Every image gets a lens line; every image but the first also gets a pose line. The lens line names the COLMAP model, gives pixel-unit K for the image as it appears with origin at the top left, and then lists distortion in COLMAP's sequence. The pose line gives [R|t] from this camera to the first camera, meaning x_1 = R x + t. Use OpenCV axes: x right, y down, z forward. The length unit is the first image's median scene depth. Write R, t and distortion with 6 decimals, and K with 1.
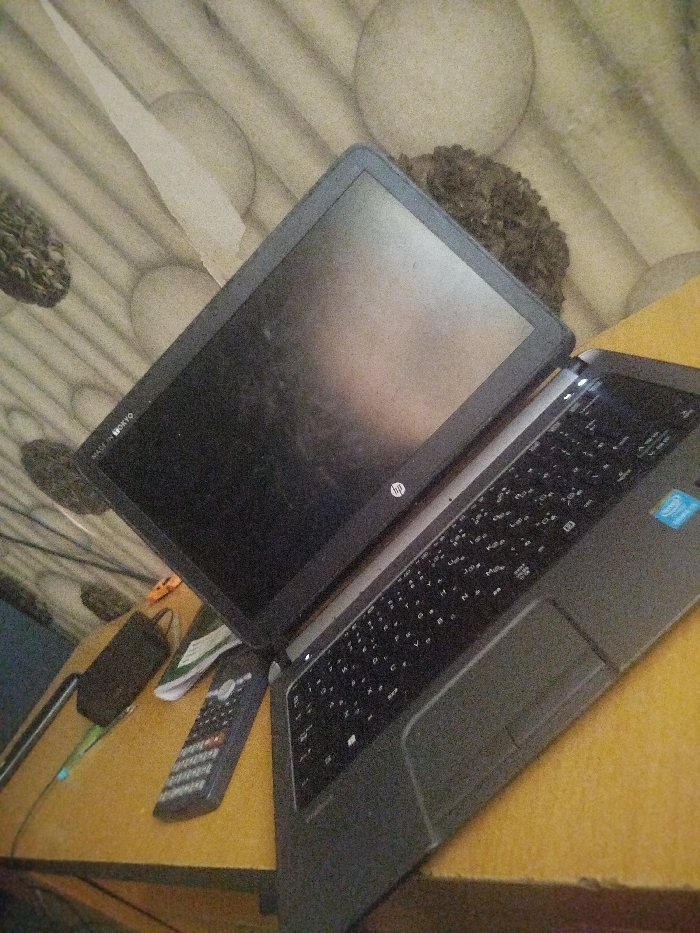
lens RADIAL K [[686.7, 0, 350.0], [0, 686.7, 466.5], [0, 0, 1]] dist [0.051004, -0.005684]
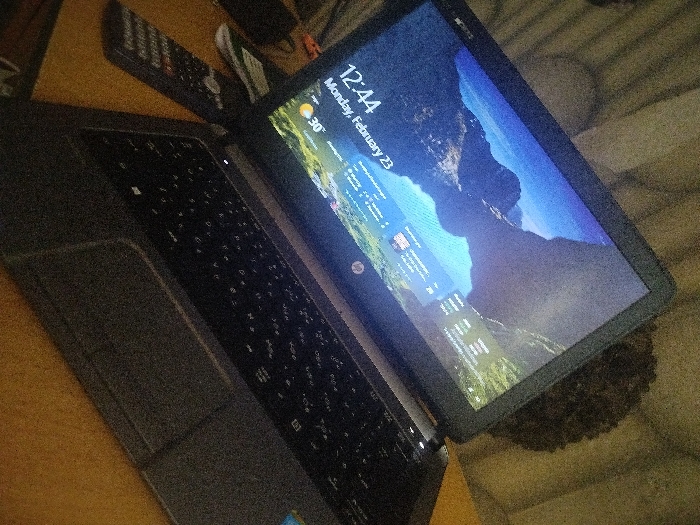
lens RADIAL K [[499.8, 0, 350.0], [0, 499.8, 262.5], [0, 0, 1]] dist [0.059595, -0.093927]
pose [[-0.177697, 0.978556, 0.104169, -0.022736], [-0.981925, -0.183321, 0.047083, 0.010059], [0.065170, -0.093919, 0.993445, 0.186033]]
